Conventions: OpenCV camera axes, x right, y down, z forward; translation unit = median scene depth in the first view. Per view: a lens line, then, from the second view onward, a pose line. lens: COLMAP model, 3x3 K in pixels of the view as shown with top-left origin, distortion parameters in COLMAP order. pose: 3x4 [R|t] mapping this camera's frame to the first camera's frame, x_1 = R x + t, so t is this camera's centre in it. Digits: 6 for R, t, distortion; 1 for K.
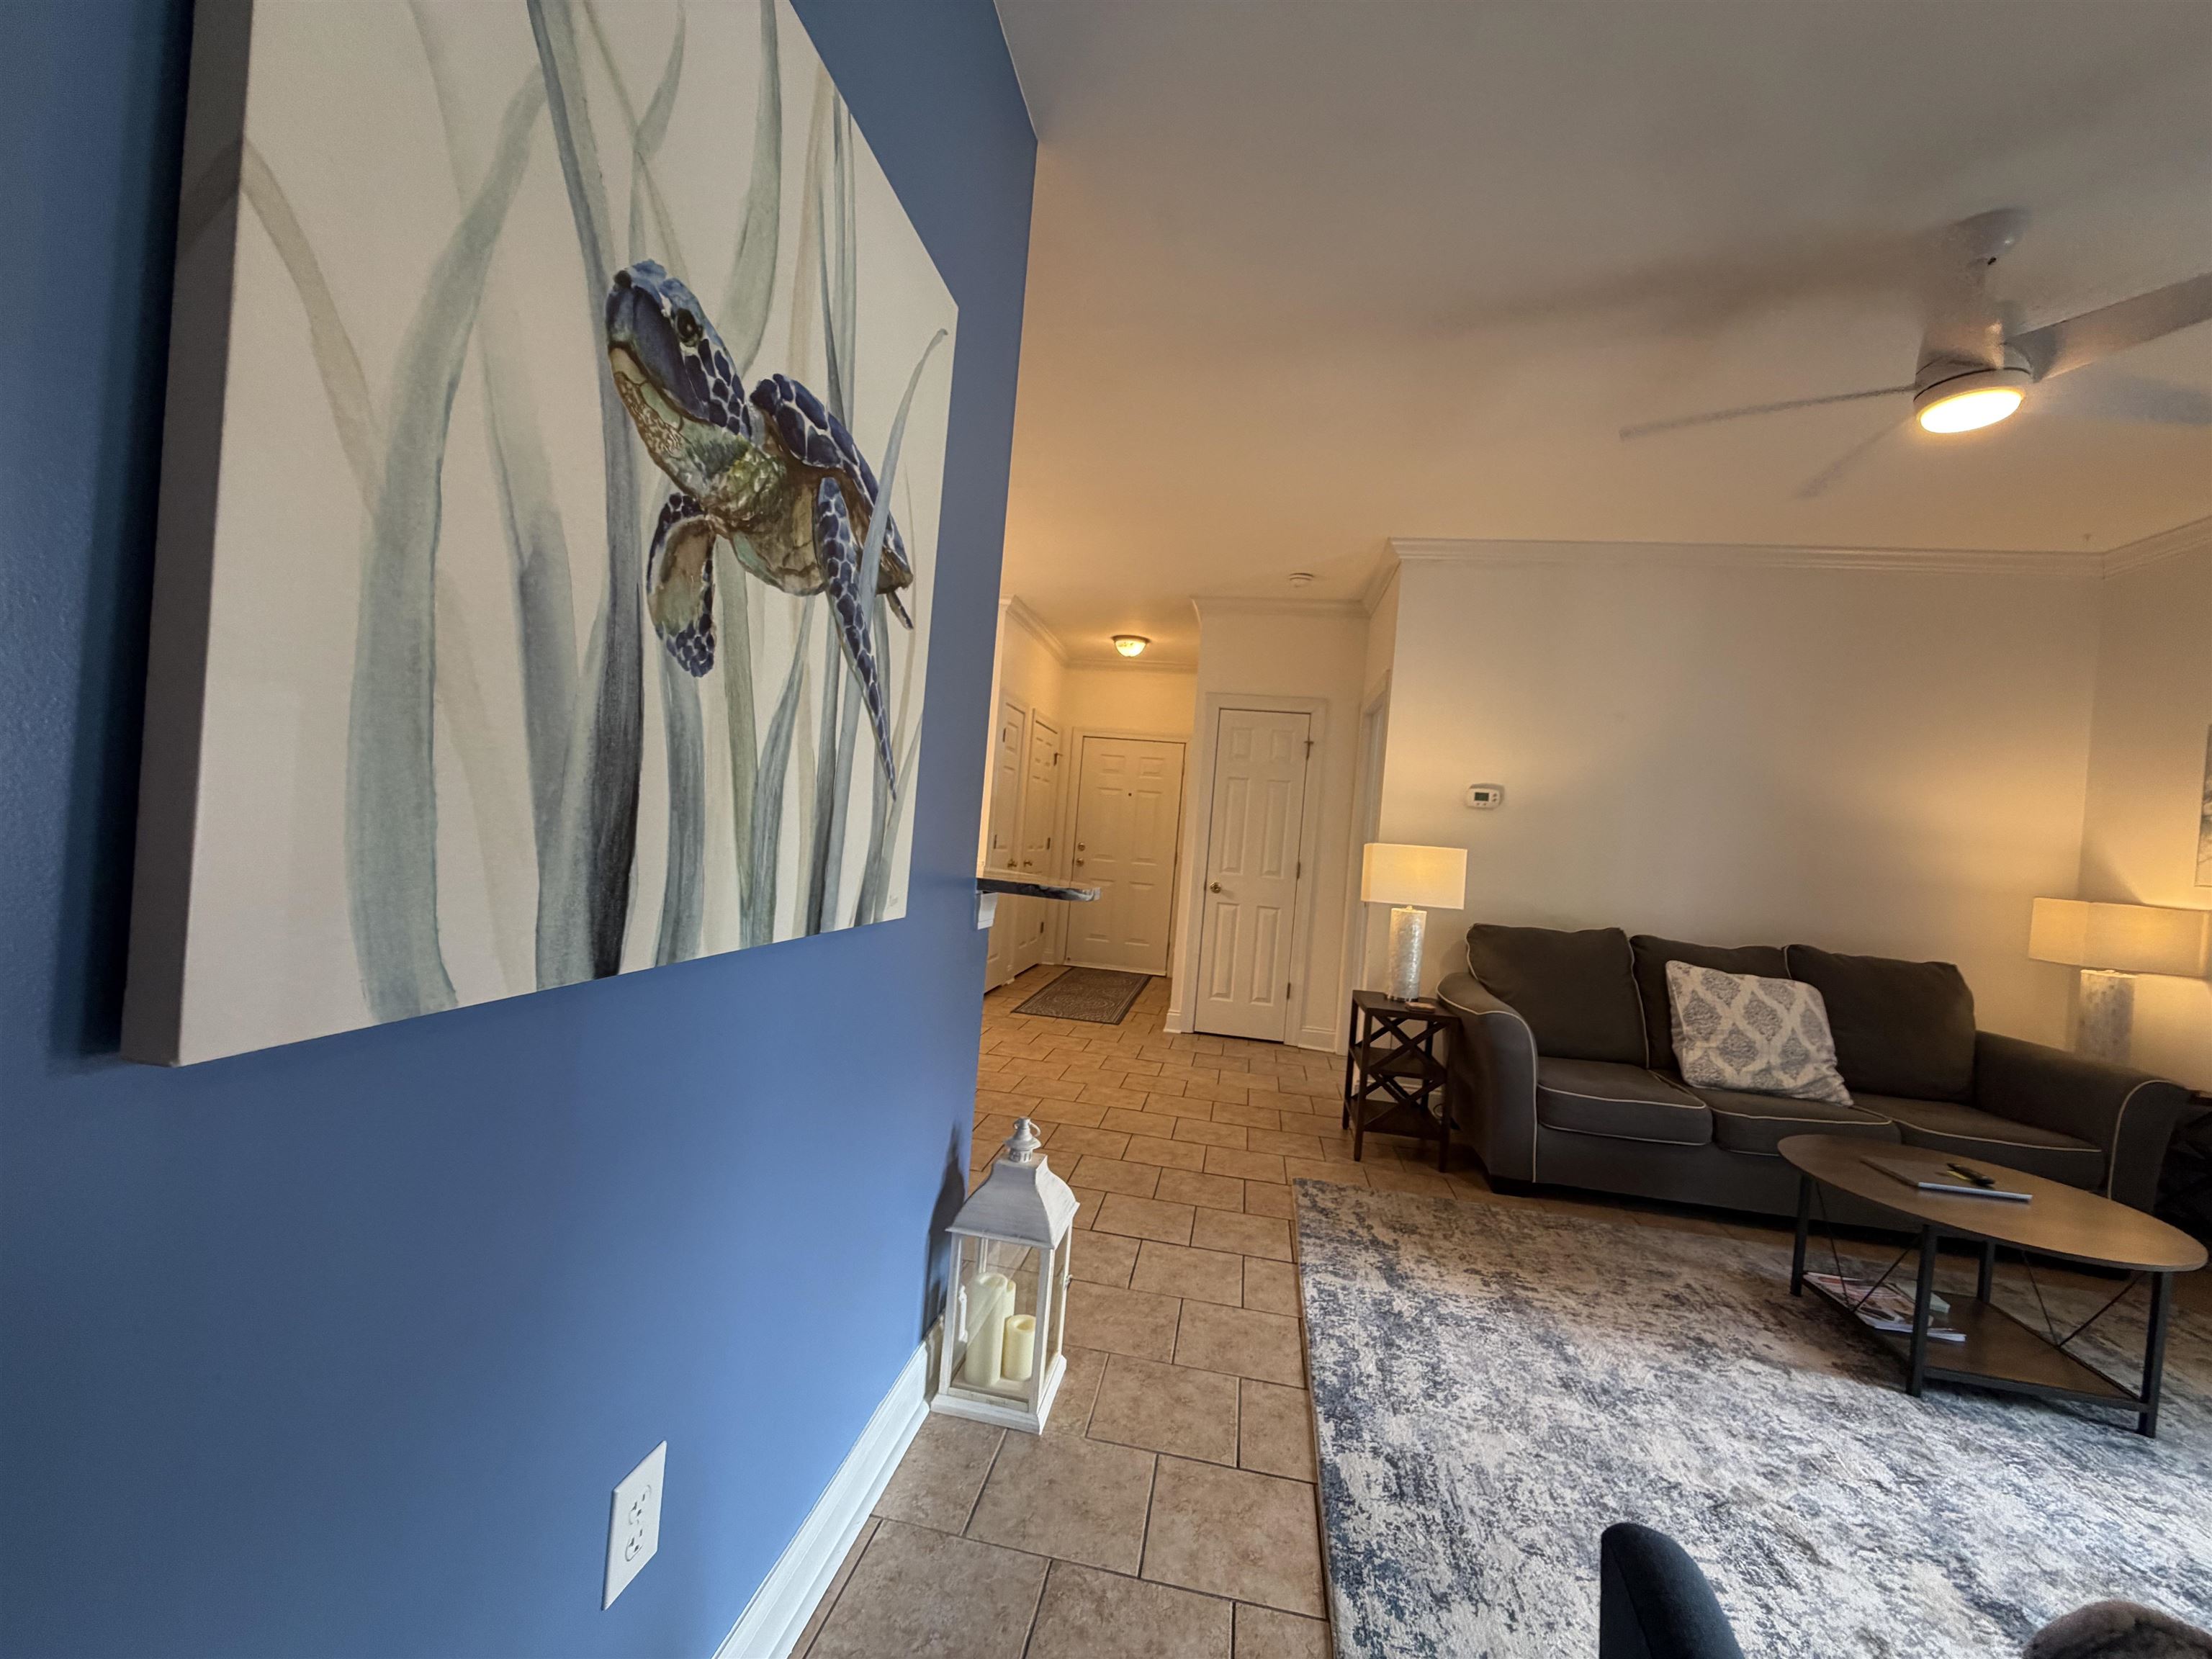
lens RADIAL K [[882.5, 0, 1106.0], [0, 882.5, 829.5], [0, 0, 1]] dist [0.003637, -0.000189]
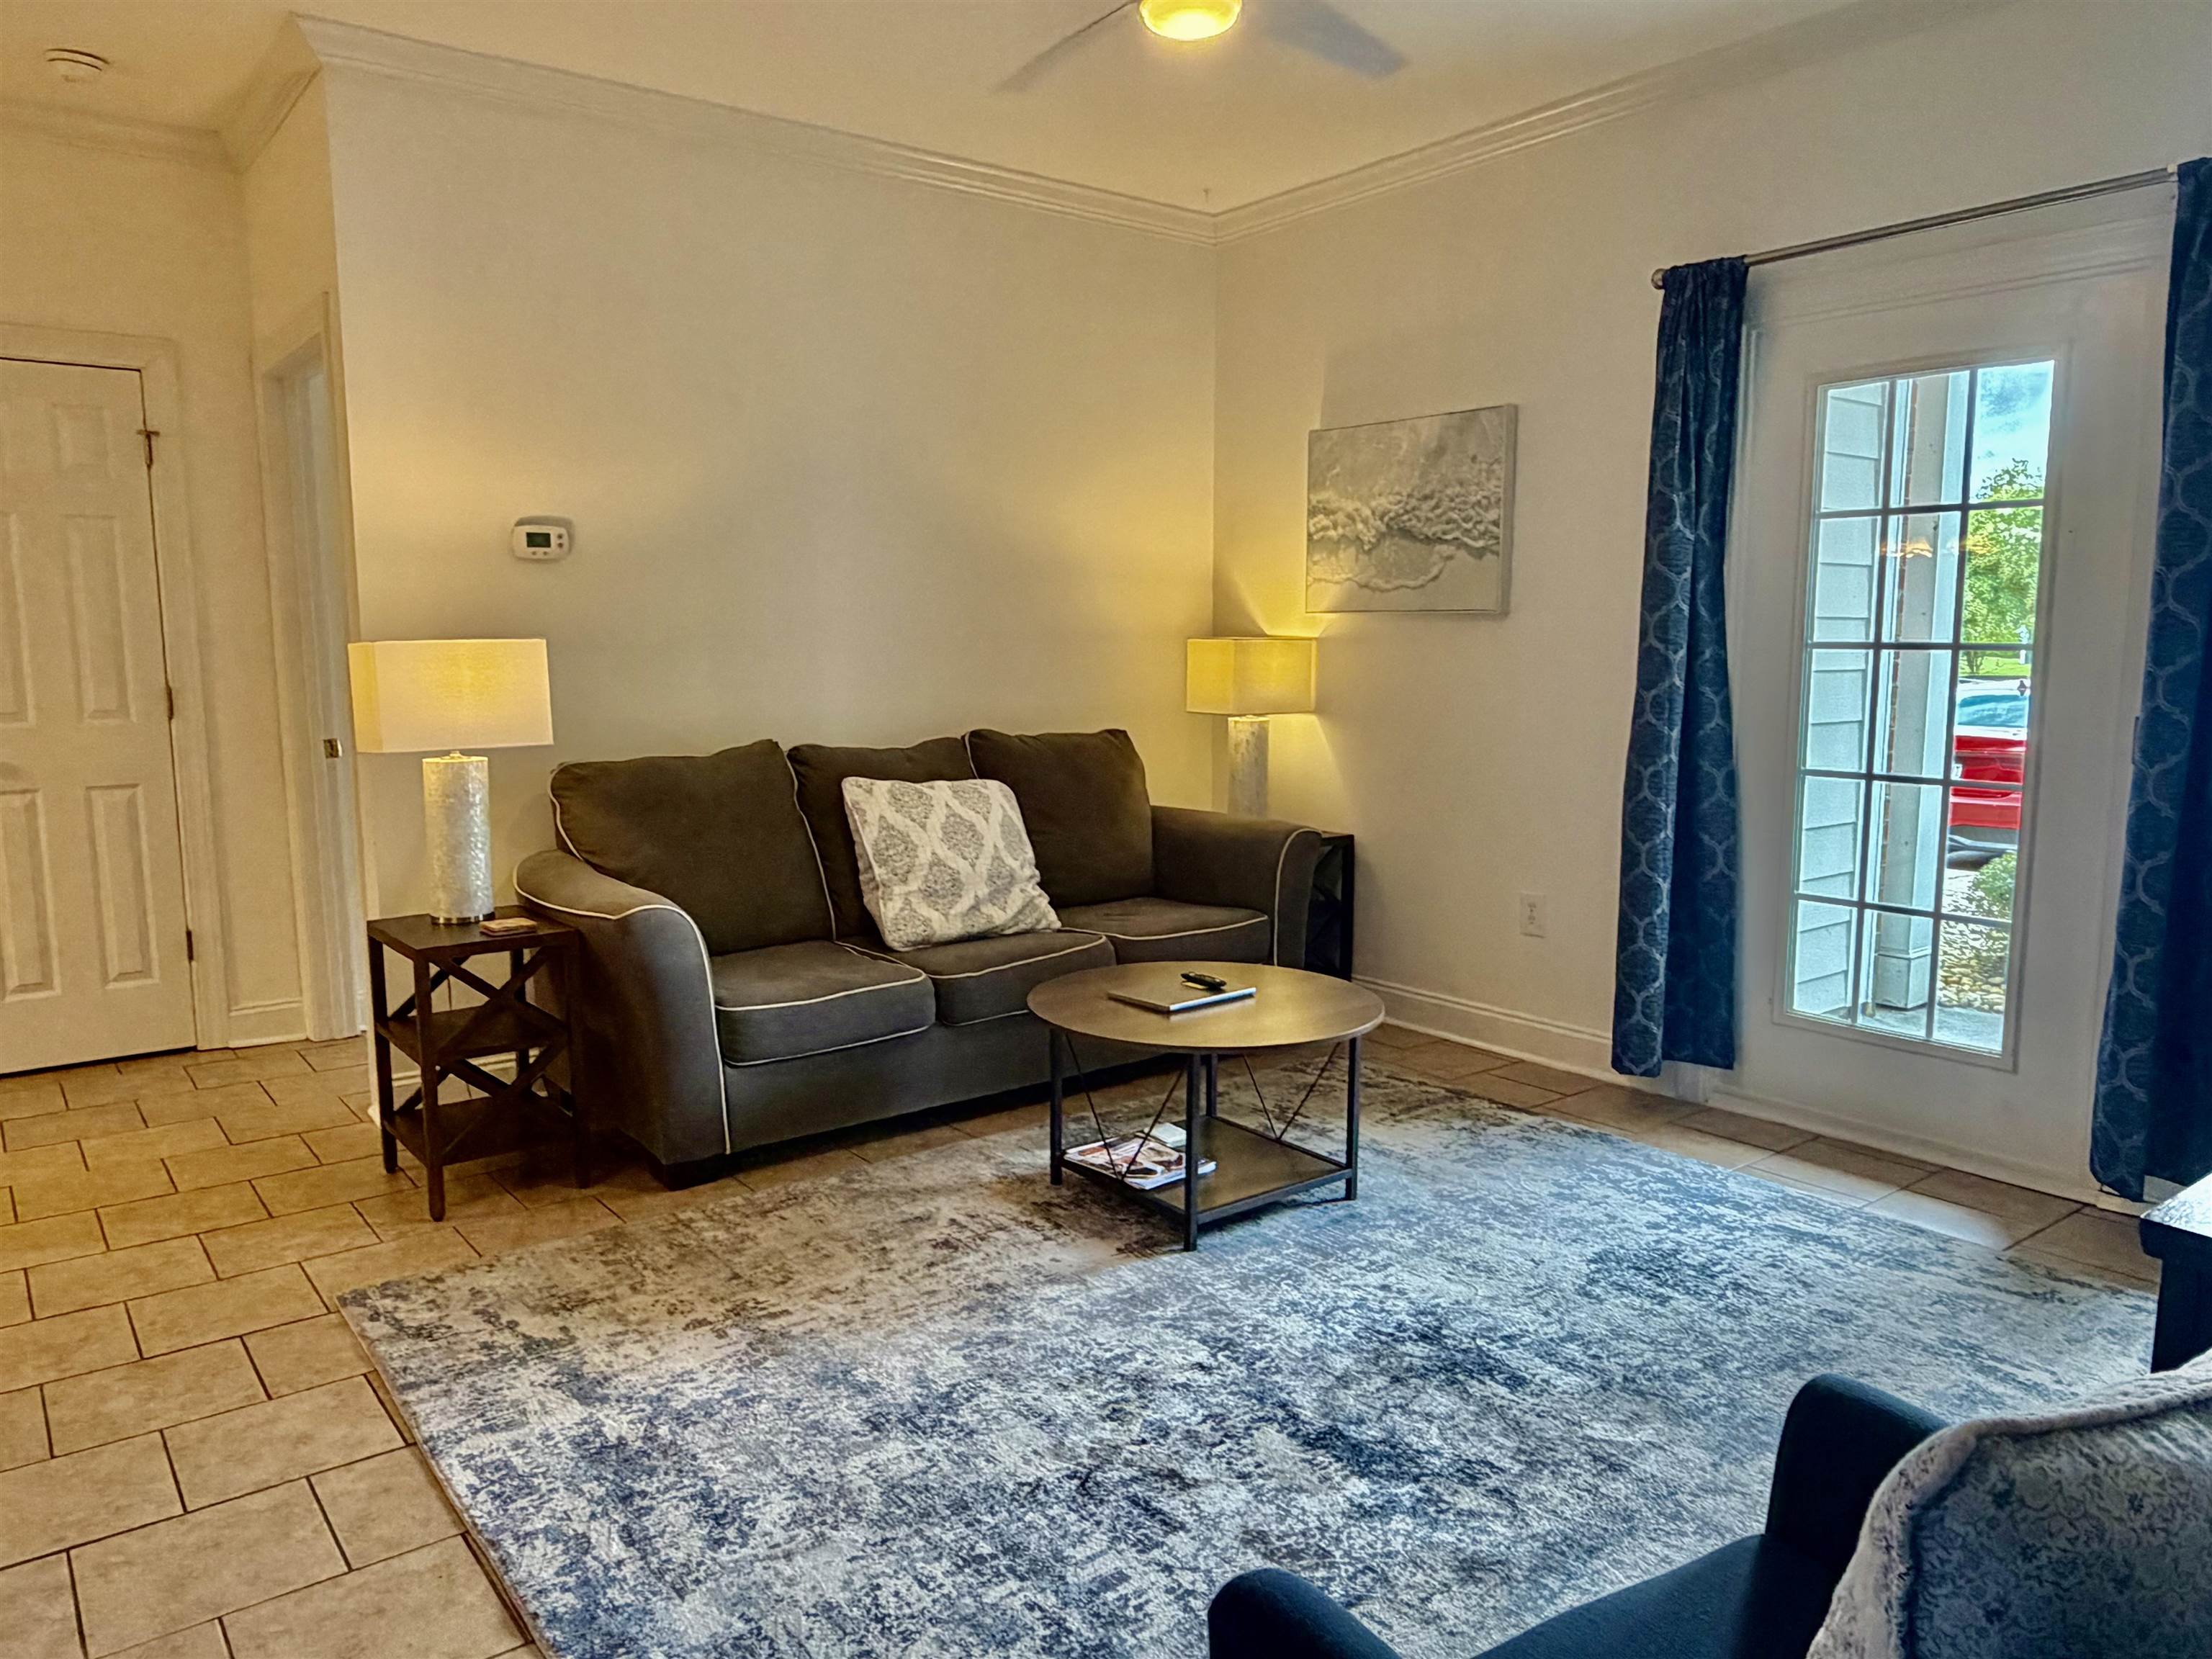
lens RADIAL K [[1528.1, 0, 1106.0], [0, 1528.1, 829.5], [0, 0, 1]] dist [0.001090, 0.000706]
pose [[0.676914, -0.175031, 0.714949, -0.106880], [0.055262, 0.980659, 0.187759, -0.032475], [-0.733985, -0.087587, 0.673494, 0.094192]]
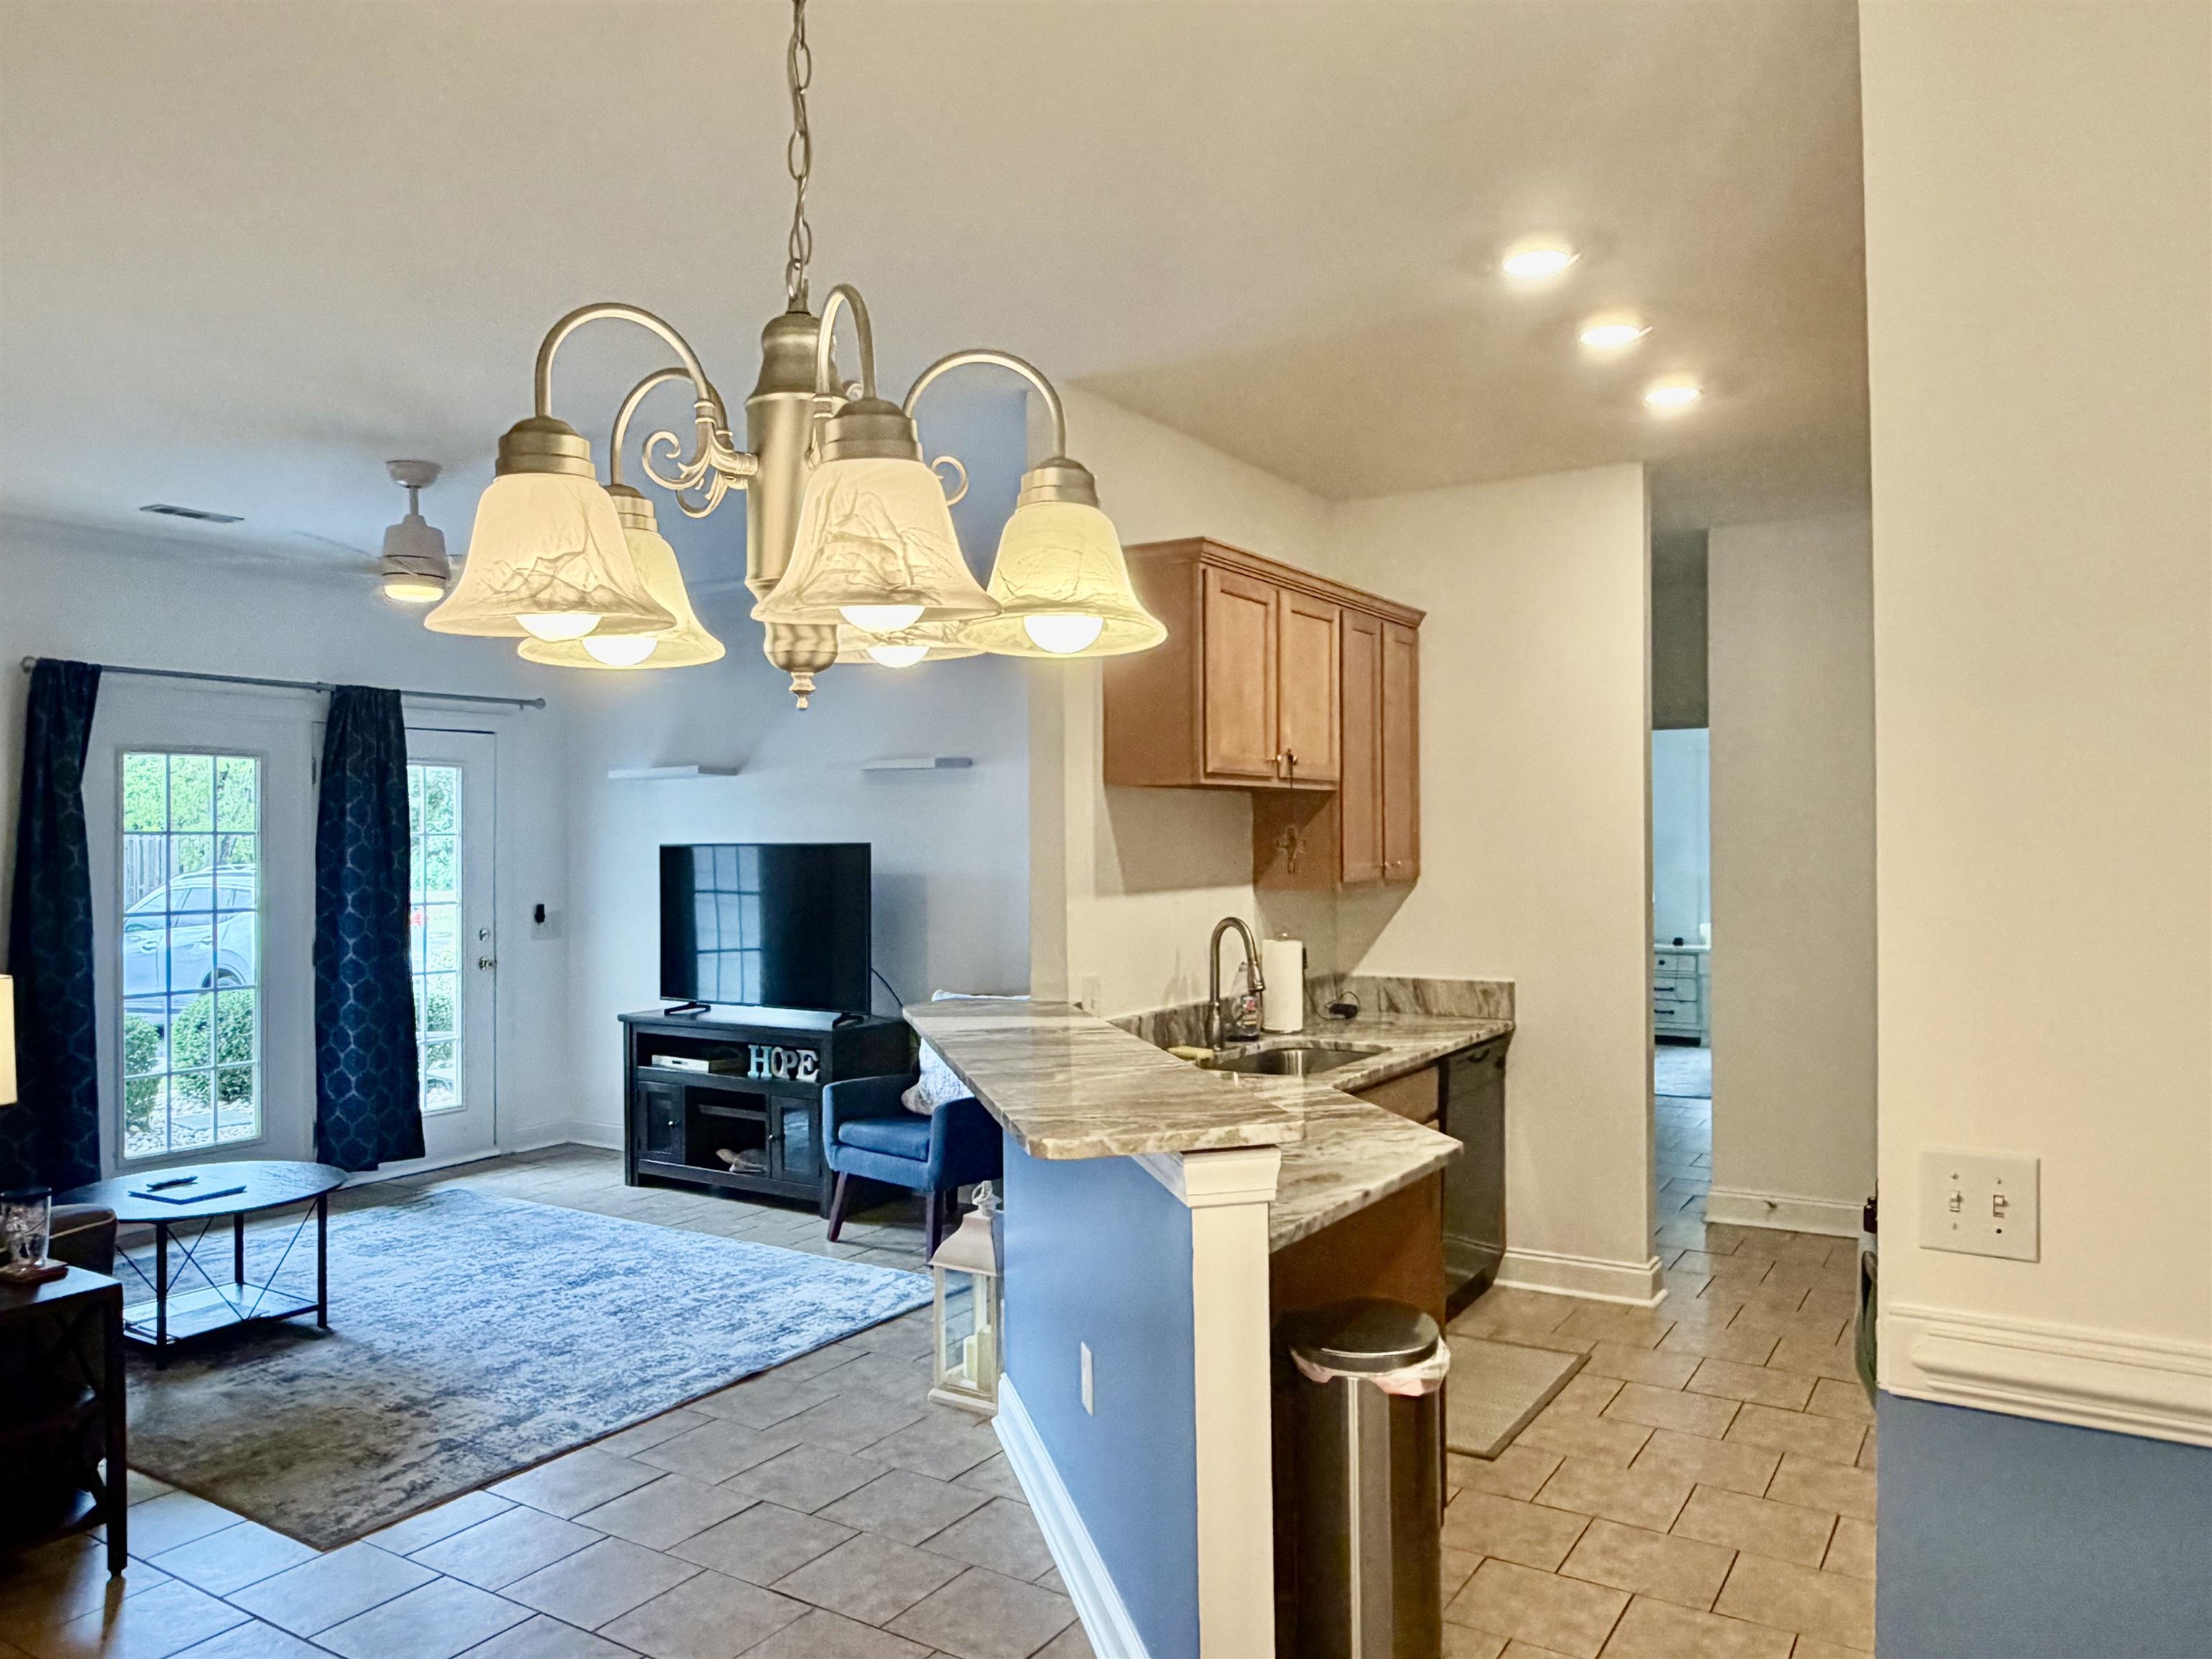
lens RADIAL K [[1528.1, 0, 1106.0], [0, 1528.1, 829.5], [0, 0, 1]] dist [0.001090, 0.000706]
pose [[-0.921611, -0.072808, 0.381224, -0.812171], [-0.069590, 0.997328, 0.022238, -0.180501], [-0.381825, -0.006035, -0.924215, 2.299504]]
